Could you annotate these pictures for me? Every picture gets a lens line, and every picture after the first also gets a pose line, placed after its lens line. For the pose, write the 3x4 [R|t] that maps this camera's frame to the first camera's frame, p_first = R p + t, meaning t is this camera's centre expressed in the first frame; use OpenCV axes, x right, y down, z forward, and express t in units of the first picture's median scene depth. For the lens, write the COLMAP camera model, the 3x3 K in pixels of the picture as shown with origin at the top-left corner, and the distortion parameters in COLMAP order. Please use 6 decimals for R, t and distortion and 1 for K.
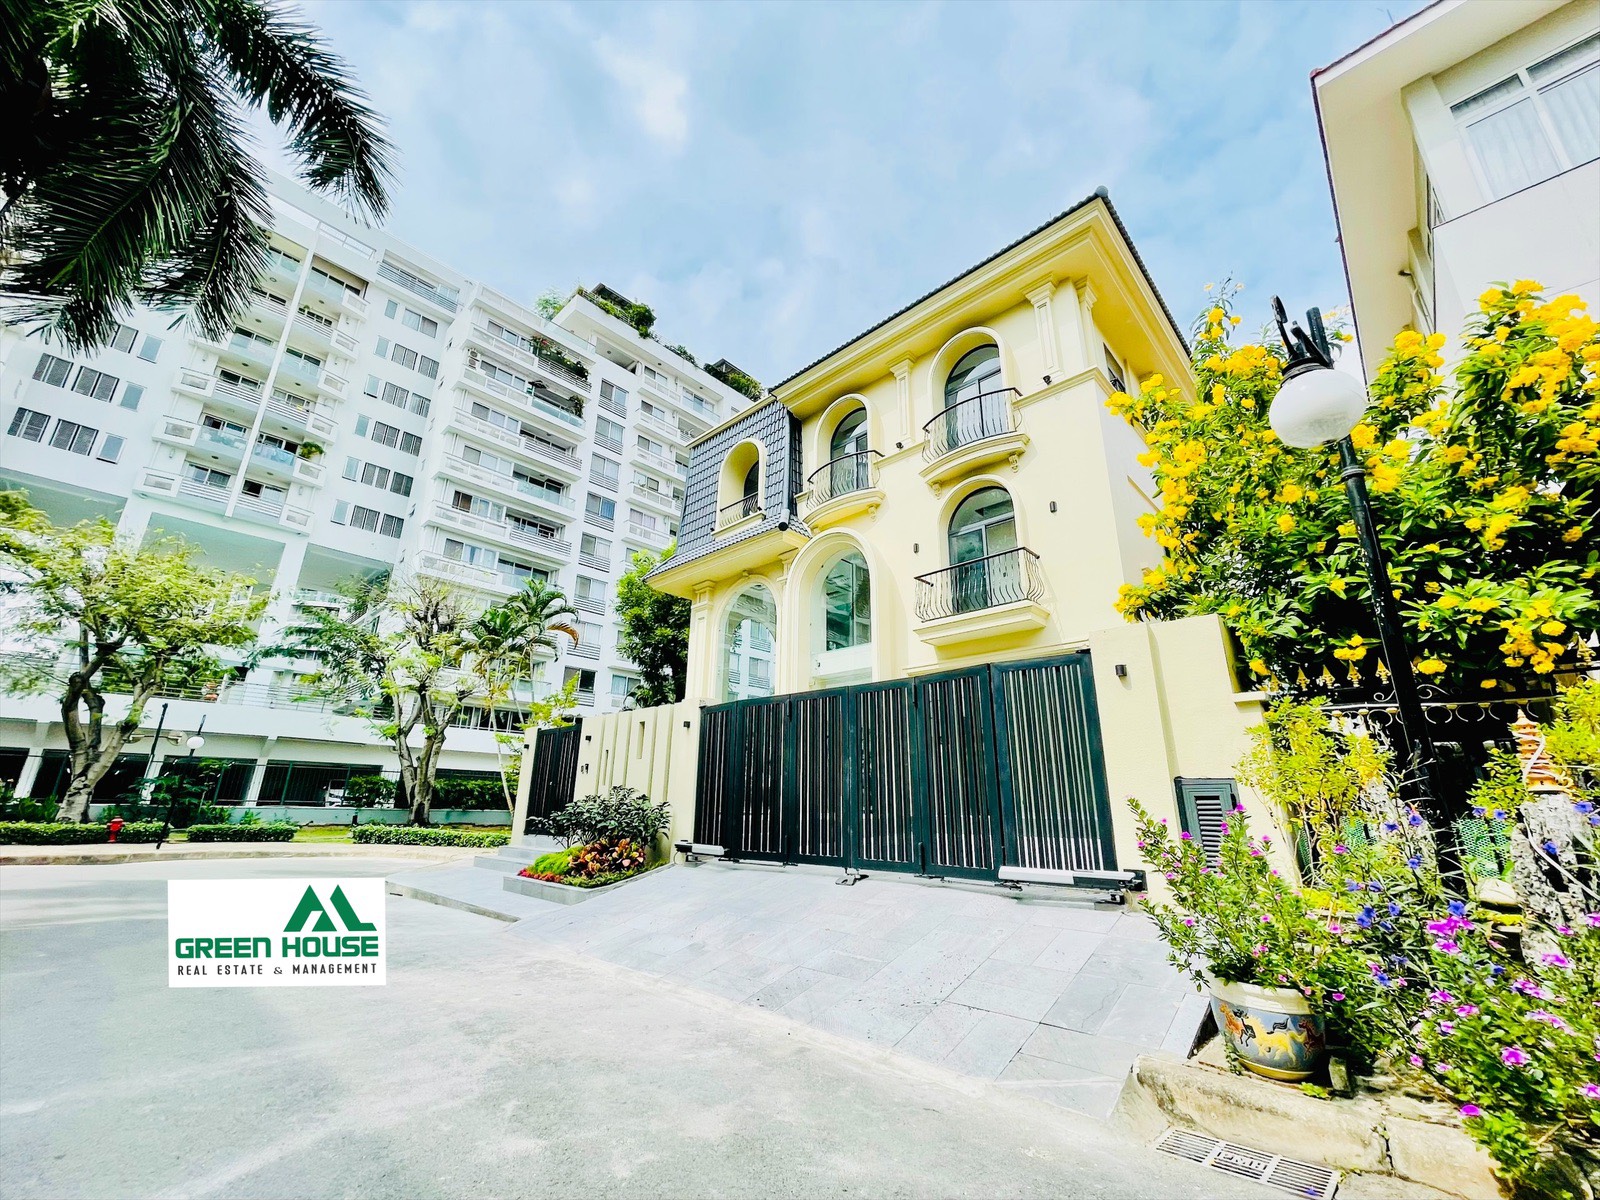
lens RADIAL K [[644.1, 0, 796.5], [0, 644.1, 608.7], [0, 0, 1]] dist [-0.002193, -0.000206]
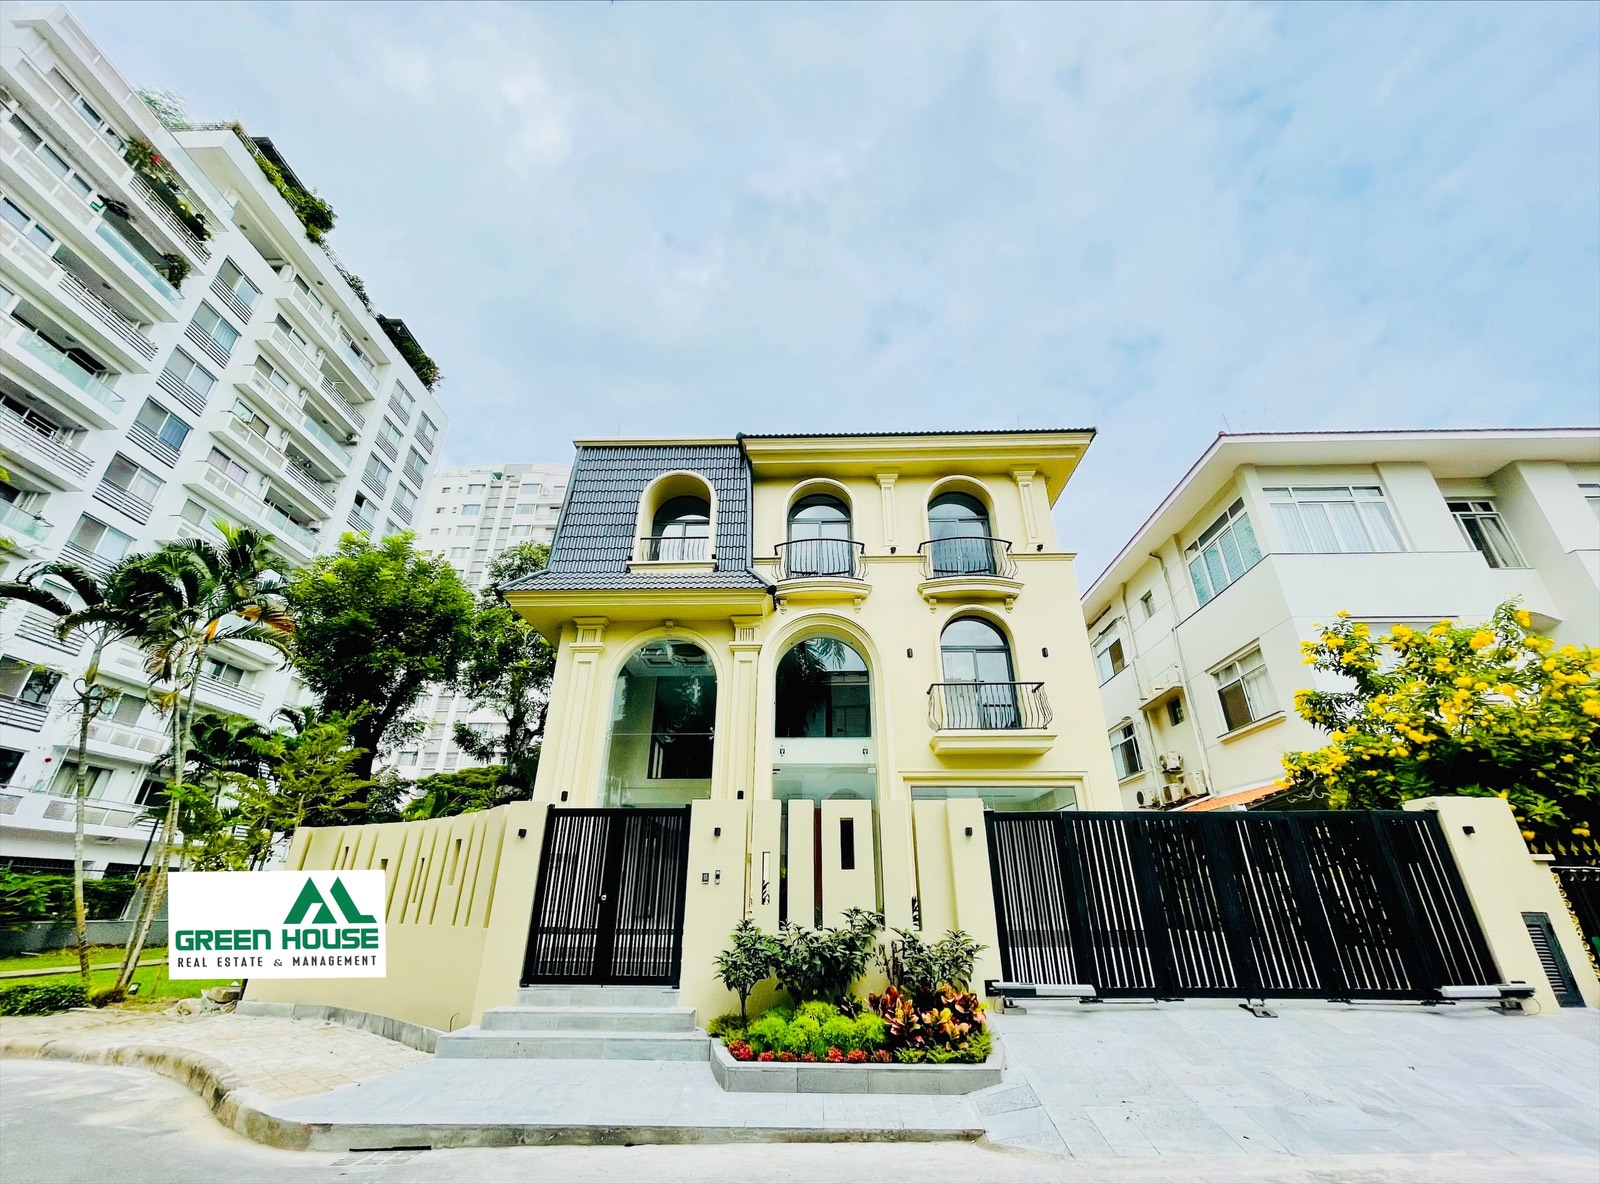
lens RADIAL K [[659.3, 0, 800.0], [0, 659.3, 592.0], [0, 0, 1]] dist [0.001138, 0.000369]
pose [[0.742189, 0.287724, 0.605285, -0.586731], [-0.192958, 0.956650, -0.218145, 0.073105], [-0.641812, 0.045110, 0.765534, 0.297840]]
